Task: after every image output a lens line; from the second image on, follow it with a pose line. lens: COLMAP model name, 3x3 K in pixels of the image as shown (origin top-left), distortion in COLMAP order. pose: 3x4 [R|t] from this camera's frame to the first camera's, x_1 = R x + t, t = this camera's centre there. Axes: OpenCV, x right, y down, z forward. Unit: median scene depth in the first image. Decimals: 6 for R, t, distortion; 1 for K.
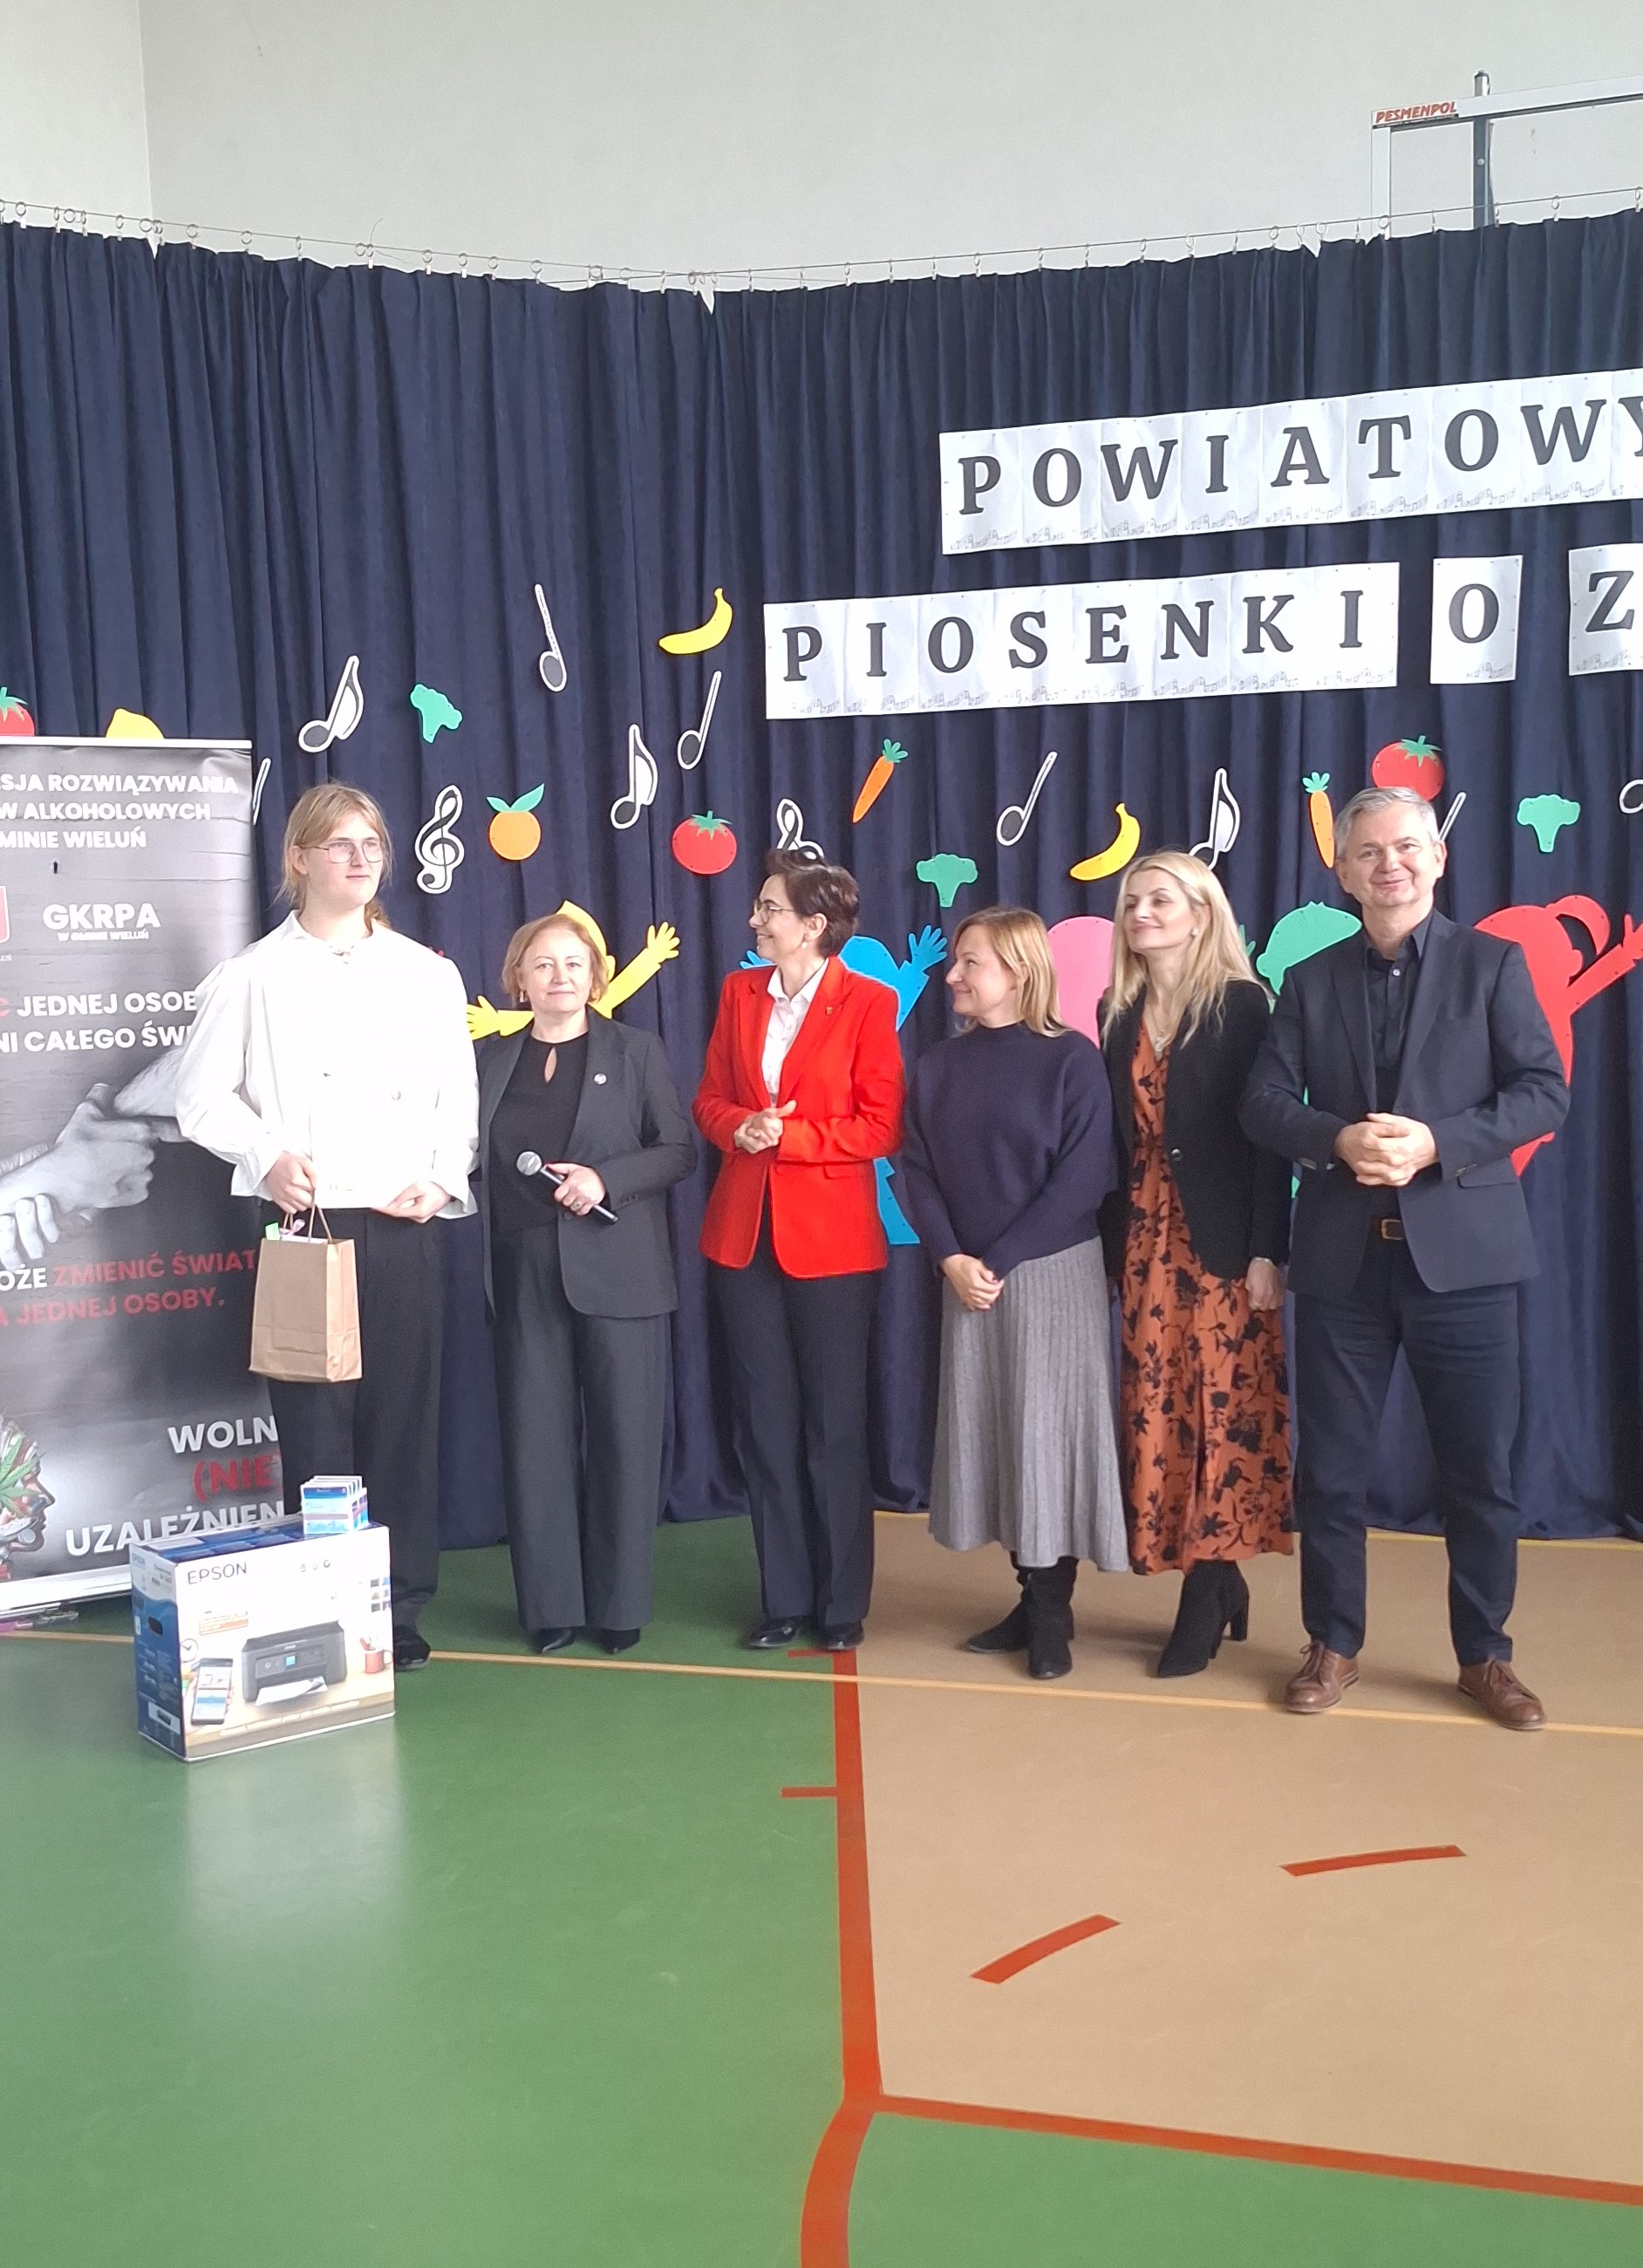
lens RADIAL K [[2434.2, 0, 785.4], [0, 2434.2, 1221.8], [0, 0, 1]] dist [0.166269, -0.303861]
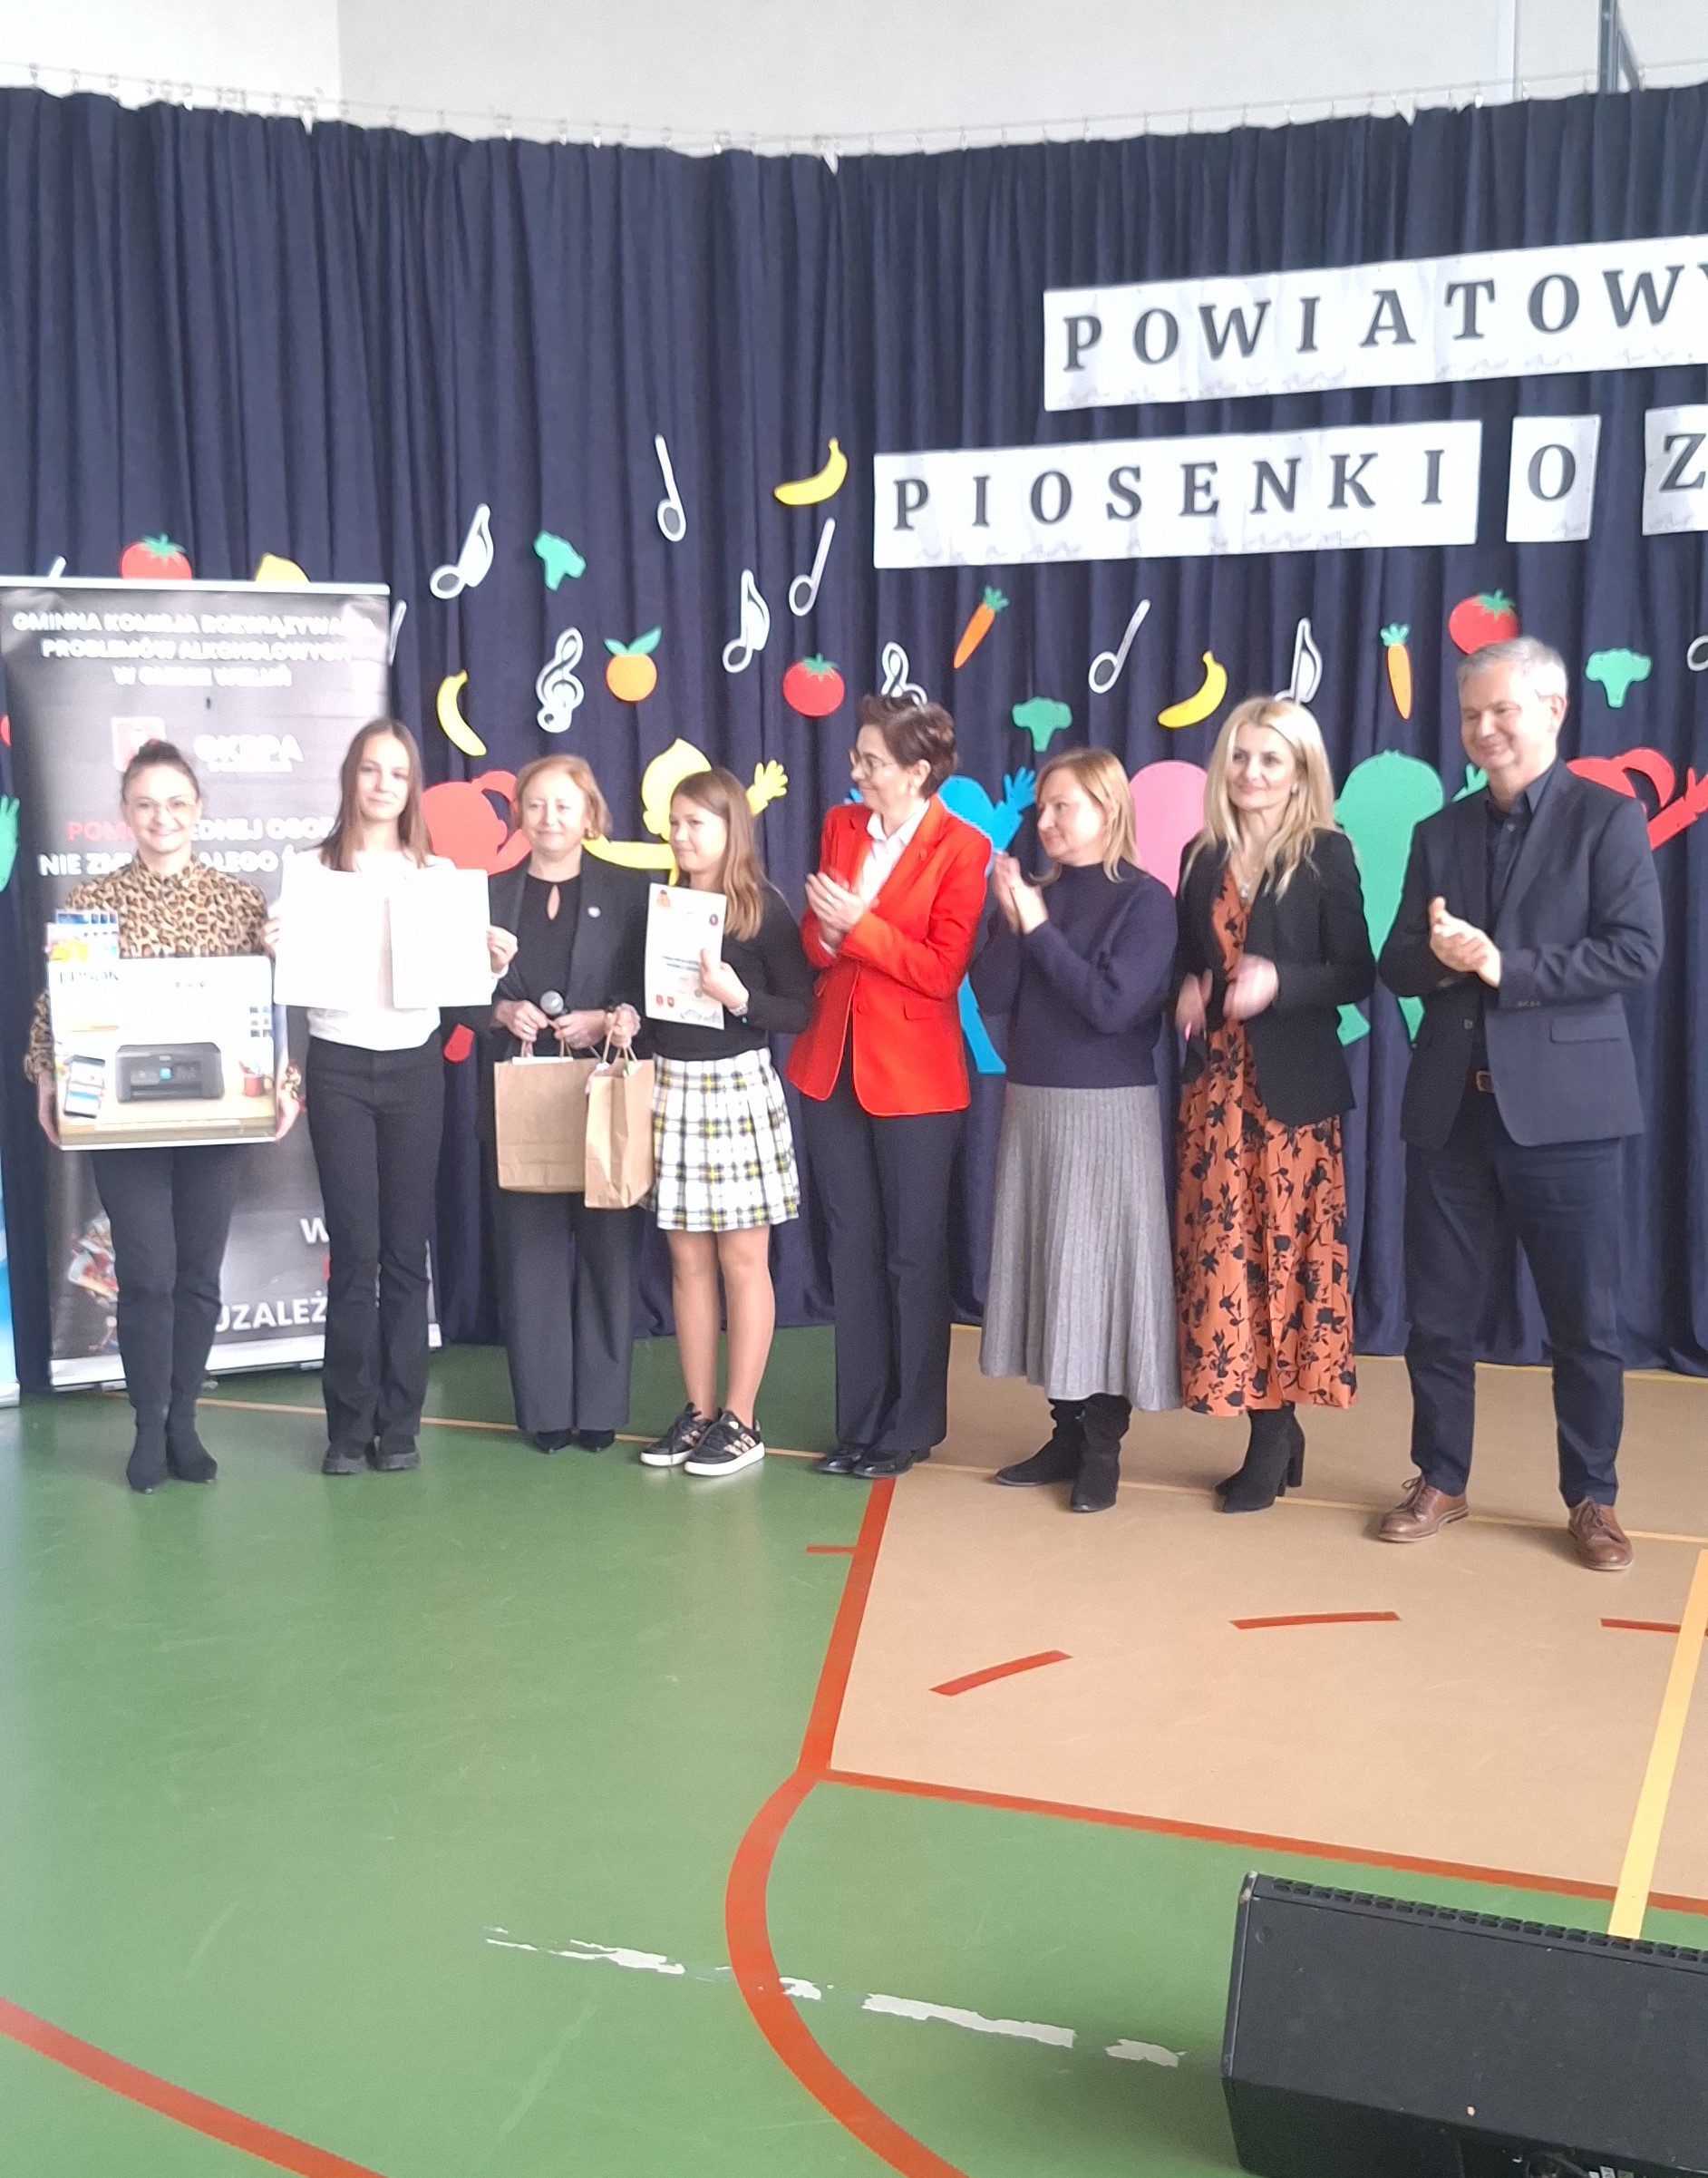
lens RADIAL K [[2565.7, 0, 793.0], [0, 2565.7, 1169.3], [0, 0, 1]] dist [0.163543, -0.322804]
pose [[0.995630, 0.030226, -0.088360, 0.065791], [-0.026731, 0.998823, 0.040474, 0.008772], [0.089479, -0.037935, 0.995266, -0.119689]]
